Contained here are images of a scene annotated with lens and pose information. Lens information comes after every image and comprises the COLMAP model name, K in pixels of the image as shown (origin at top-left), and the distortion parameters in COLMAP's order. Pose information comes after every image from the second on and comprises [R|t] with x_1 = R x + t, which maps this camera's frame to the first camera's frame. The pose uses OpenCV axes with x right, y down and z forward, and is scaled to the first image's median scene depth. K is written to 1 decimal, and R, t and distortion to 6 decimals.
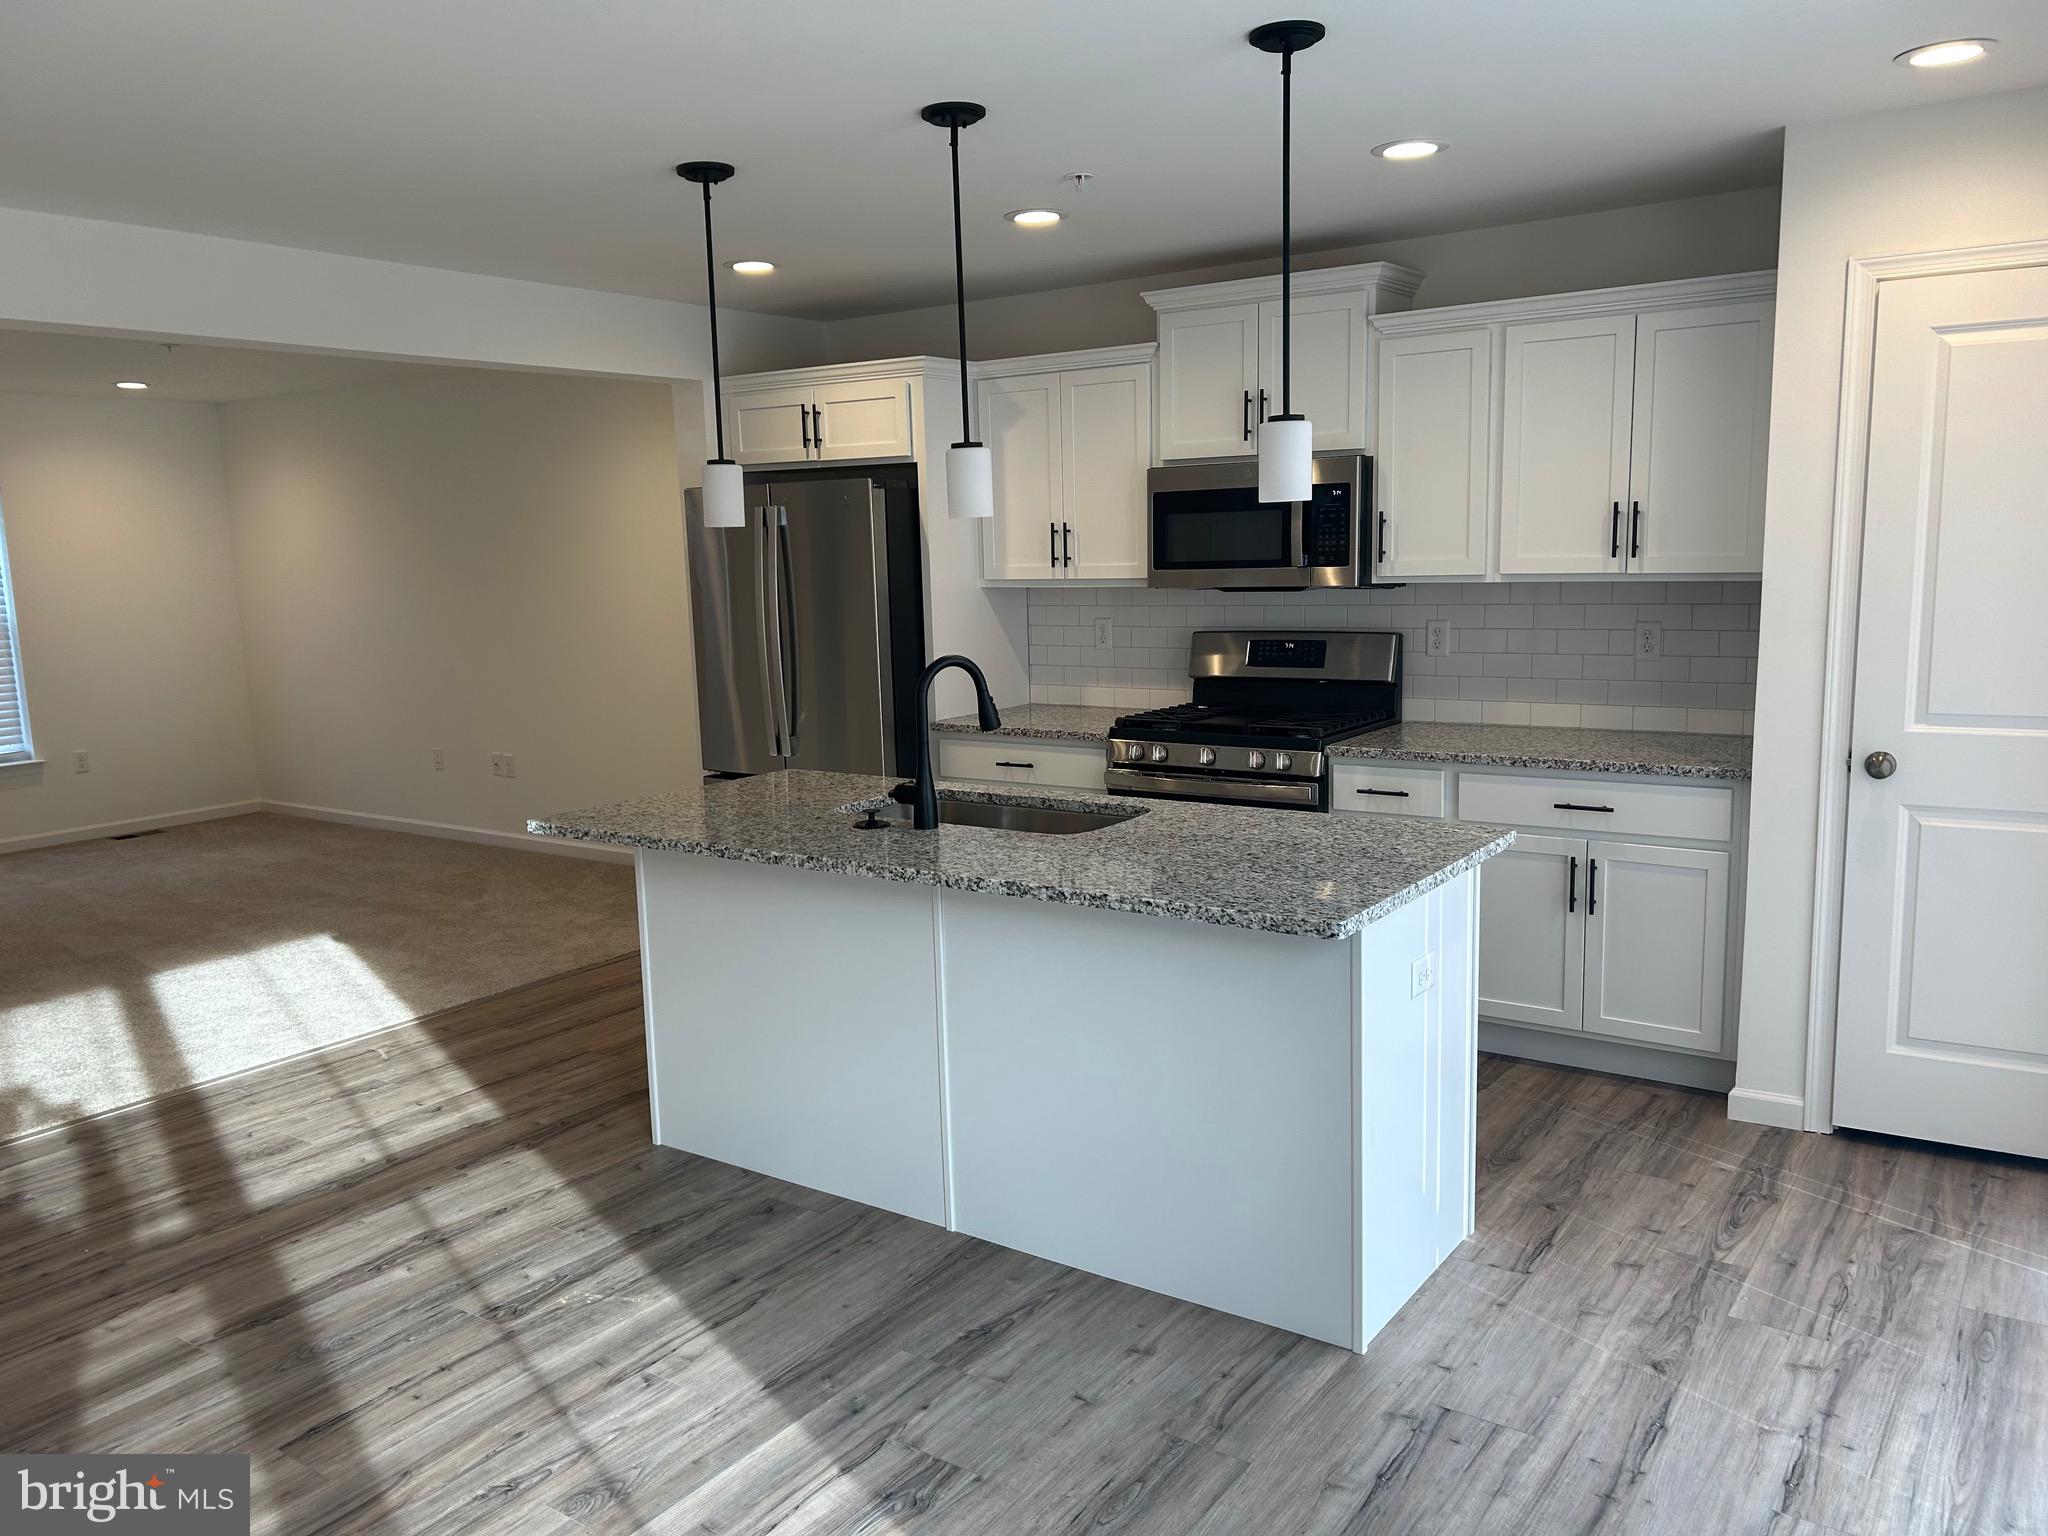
lens RADIAL K [[1495.4, 0, 1024.0], [0, 1495.4, 768.0], [0, 0, 1]] dist [0.051297, -0.090992]
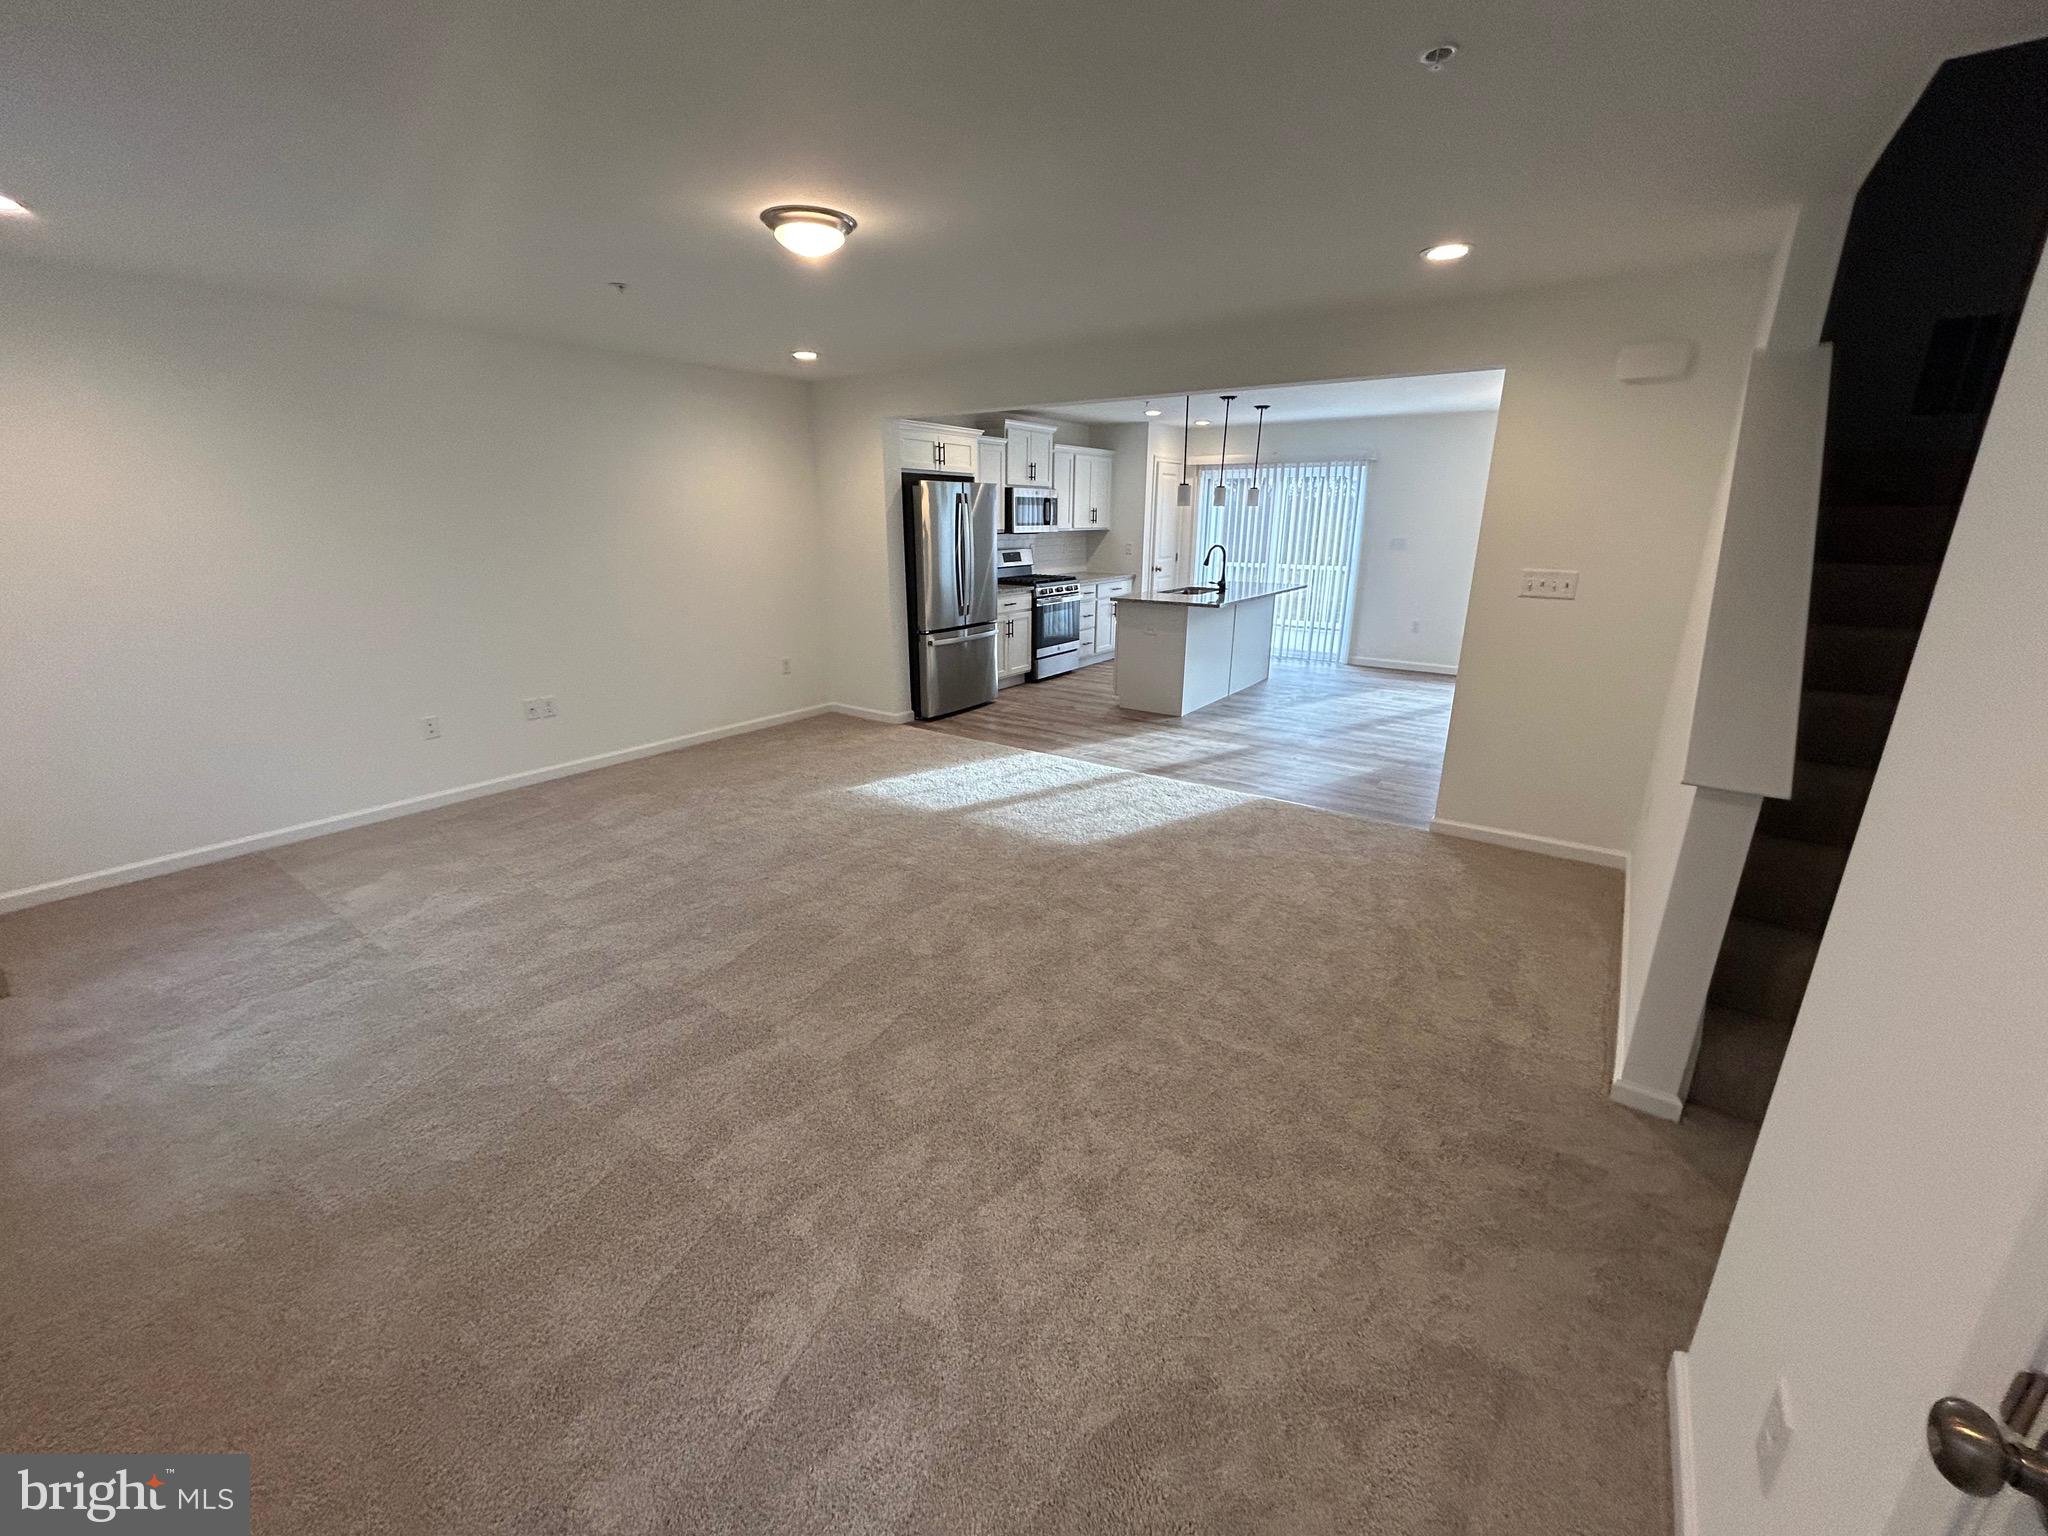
lens RADIAL K [[818.8, 0, 1024.0], [0, 818.8, 768.0], [0, 0, 1]] dist [0.000398, -0.000028]
pose [[0.017040, -0.263769, 0.964435, -1.595404], [0.148895, 0.954490, 0.258418, -0.106487], [-0.988706, 0.139196, 0.055538, 1.055762]]
